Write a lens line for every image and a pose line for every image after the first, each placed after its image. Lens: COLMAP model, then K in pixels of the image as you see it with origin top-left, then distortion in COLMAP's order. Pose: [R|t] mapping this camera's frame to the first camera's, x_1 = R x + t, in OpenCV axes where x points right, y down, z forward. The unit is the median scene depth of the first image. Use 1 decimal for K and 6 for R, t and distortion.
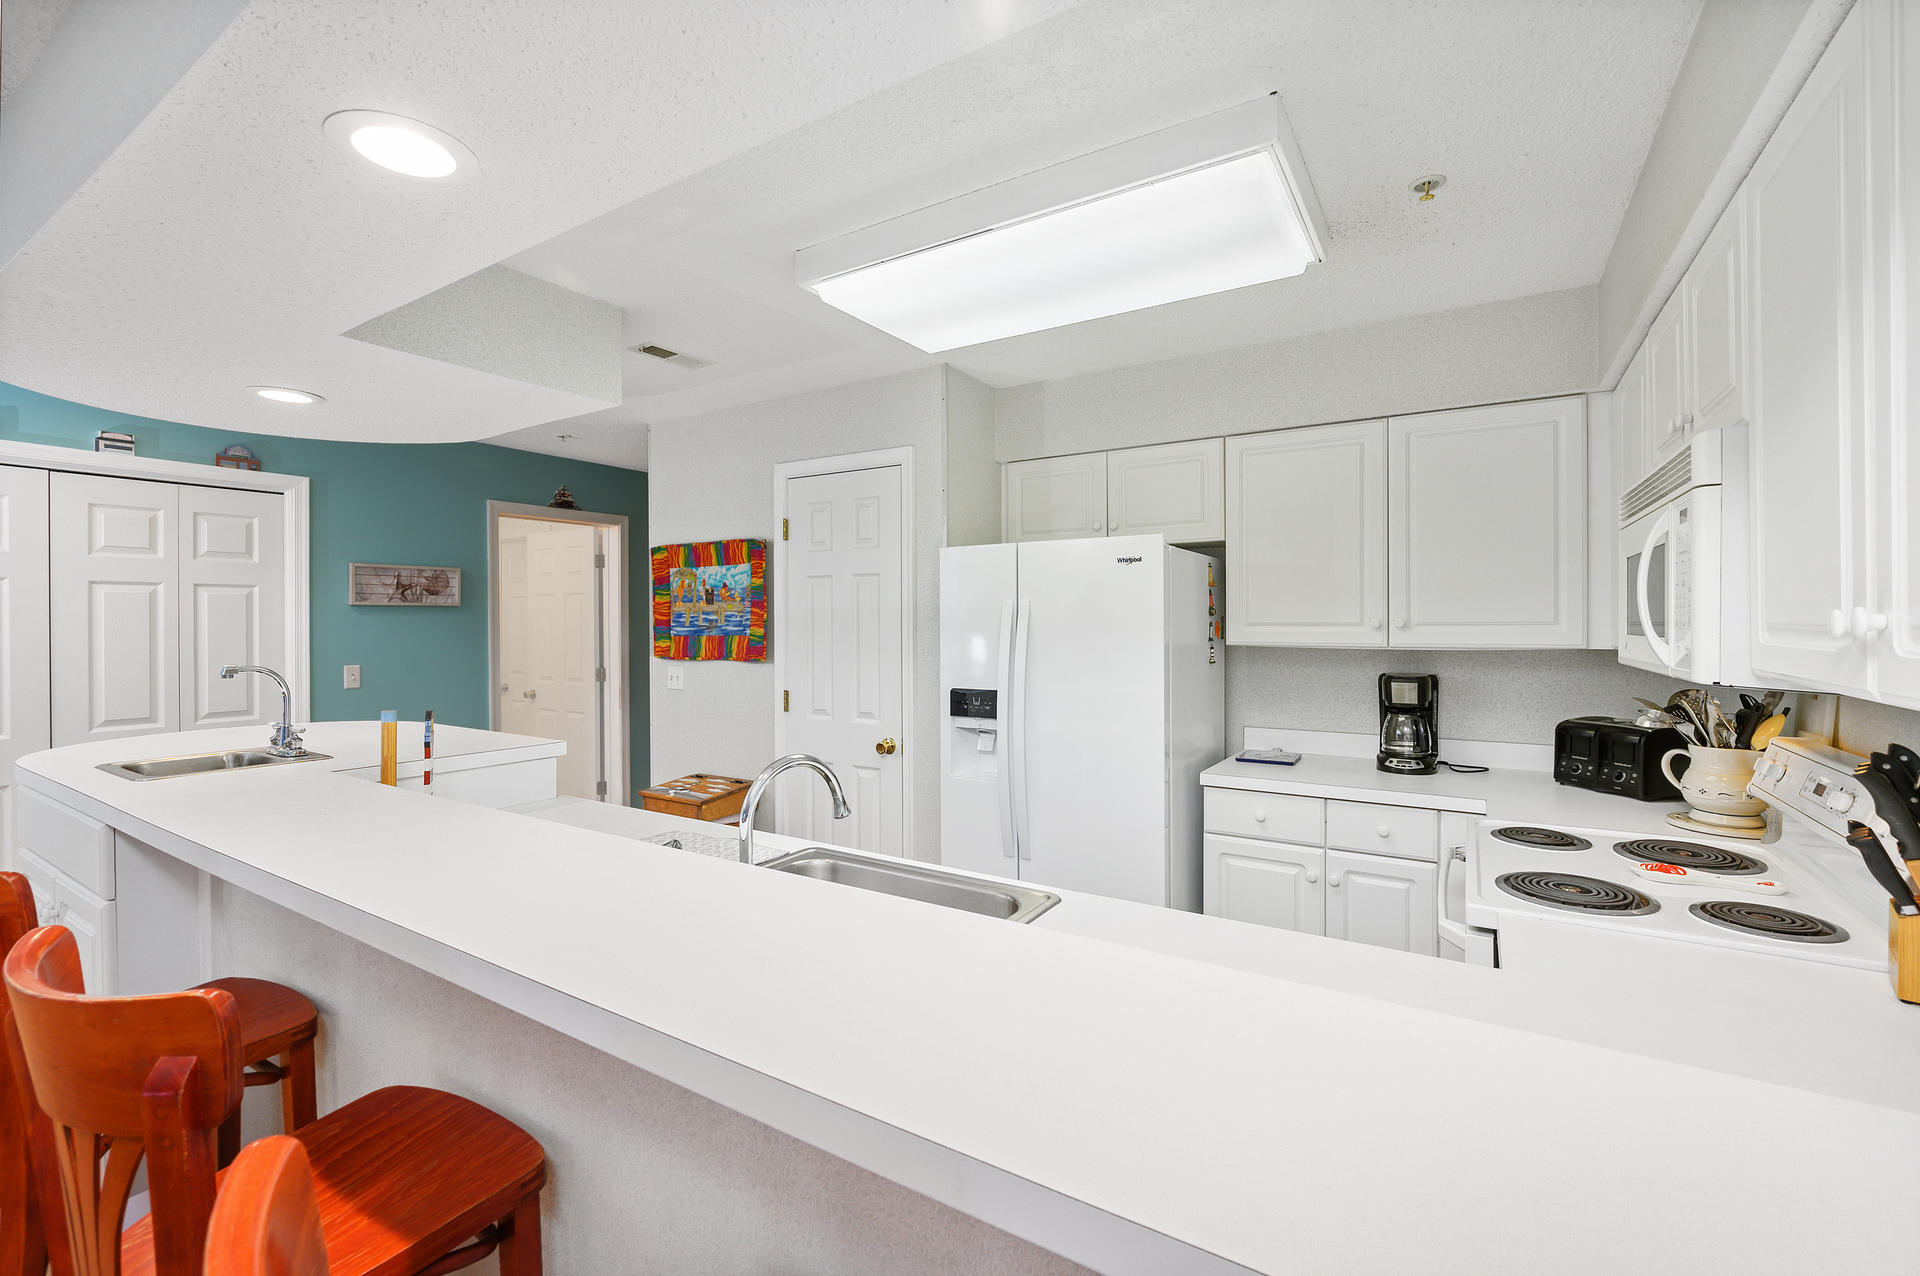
lens RADIAL K [[819.8, 0, 960.8], [0, 819.8, 614.3], [0, 0, 1]] dist [0.001905, 0.000258]
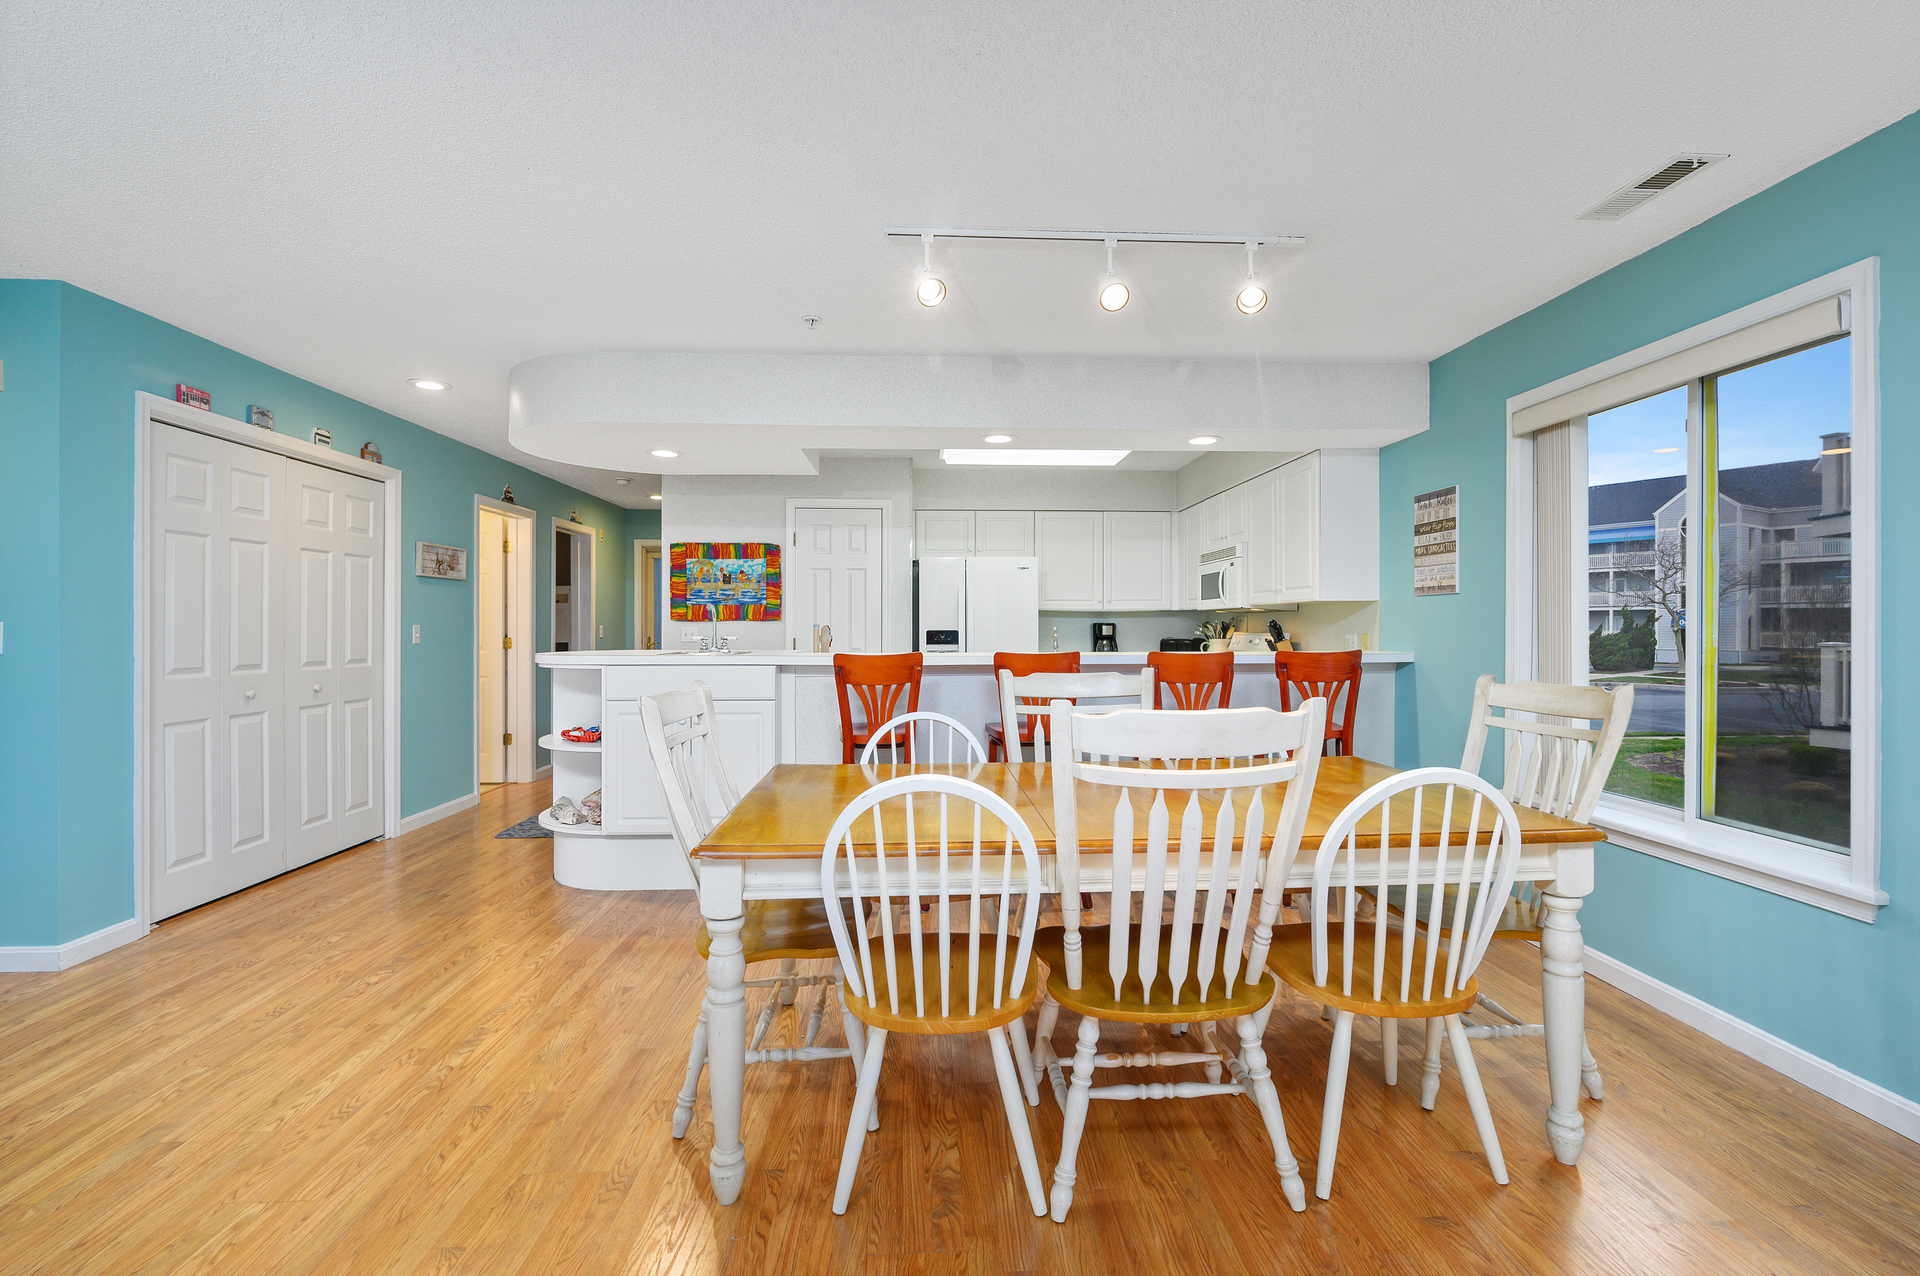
lens RADIAL K [[837.8, 0, 958.6], [0, 837.8, 624.0], [0, 0, 1]] dist [-0.001092, -0.000090]
pose [[0.821251, 0.005735, 0.570538, -0.842461], [-0.006177, 0.999980, -0.001160, 0.061022], [-0.570533, -0.002572, 0.821271, -0.515072]]
